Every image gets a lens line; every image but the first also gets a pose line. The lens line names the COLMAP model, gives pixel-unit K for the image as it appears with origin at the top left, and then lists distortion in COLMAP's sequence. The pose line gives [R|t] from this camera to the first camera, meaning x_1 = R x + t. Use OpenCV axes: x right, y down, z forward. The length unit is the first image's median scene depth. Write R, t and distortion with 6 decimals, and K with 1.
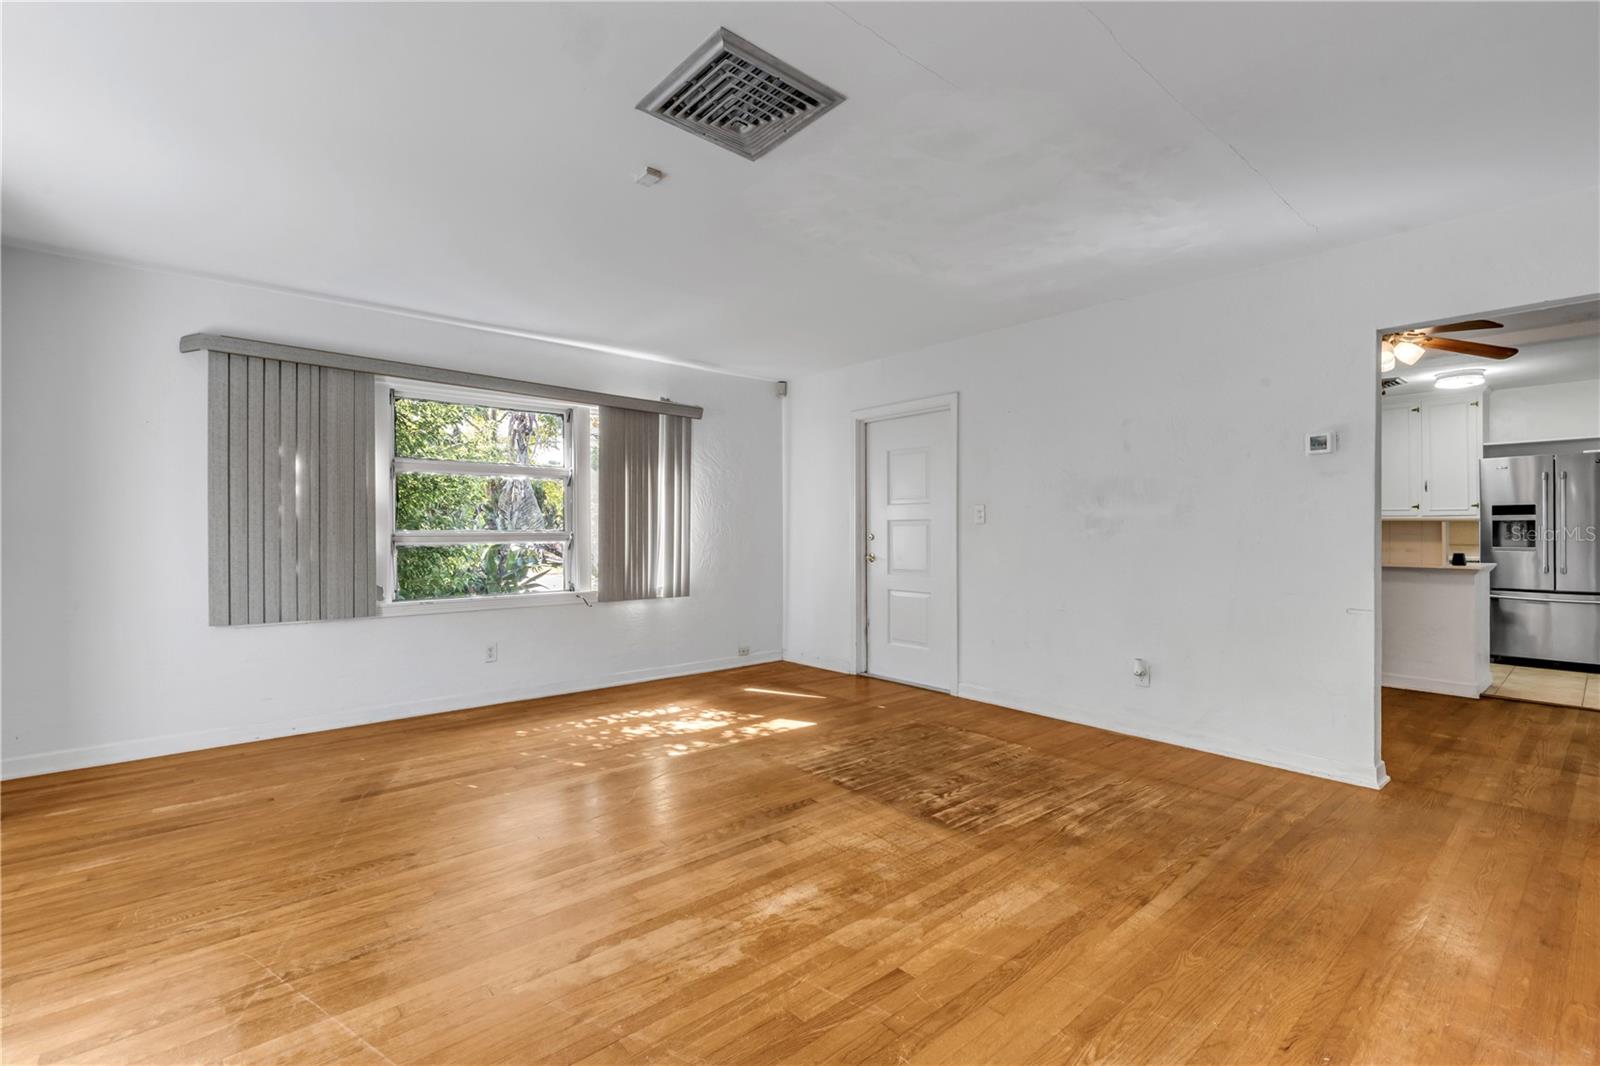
lens RADIAL K [[708.3, 0, 799.1], [0, 708.3, 528.0], [0, 0, 1]] dist [0.010573, -0.001144]
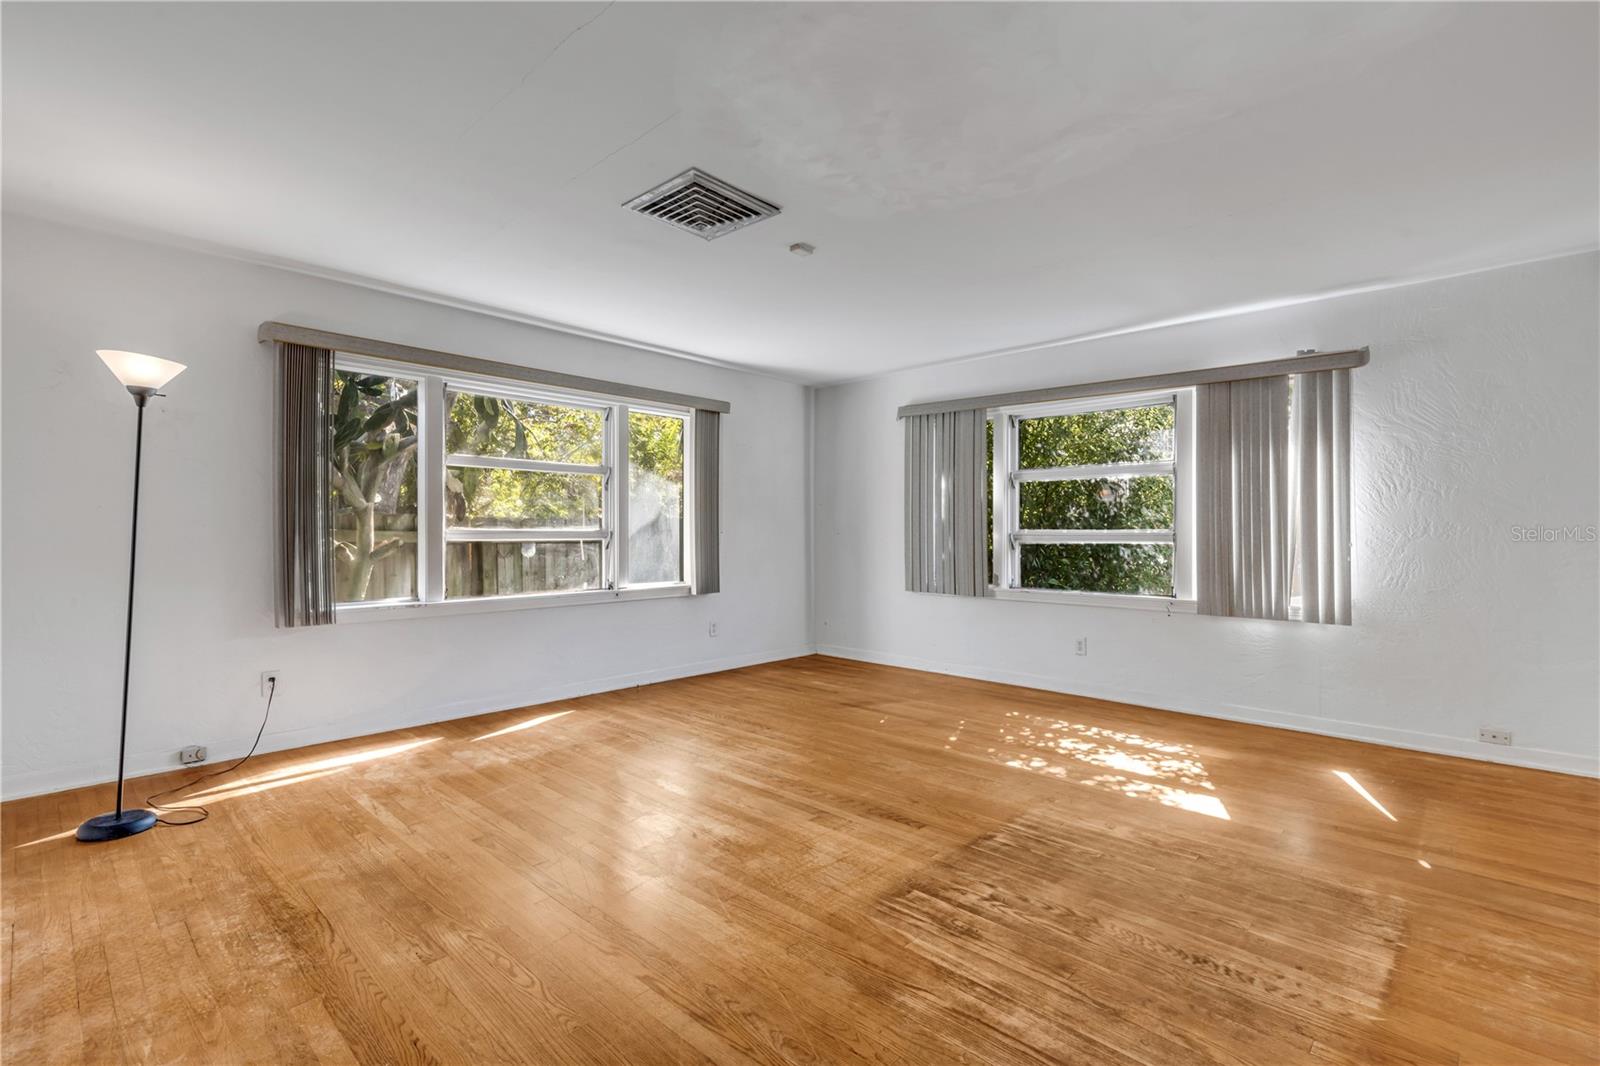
lens RADIAL K [[708.3, 0, 799.3], [0, 708.3, 530.4], [0, 0, 1]] dist [0.010573, -0.001144]
pose [[0.125549, 0.001257, -0.992087, 0.706910], [0.002008, 0.999997, 0.001522, 0.001839], [0.992085, -0.002183, 0.125546, 0.571103]]
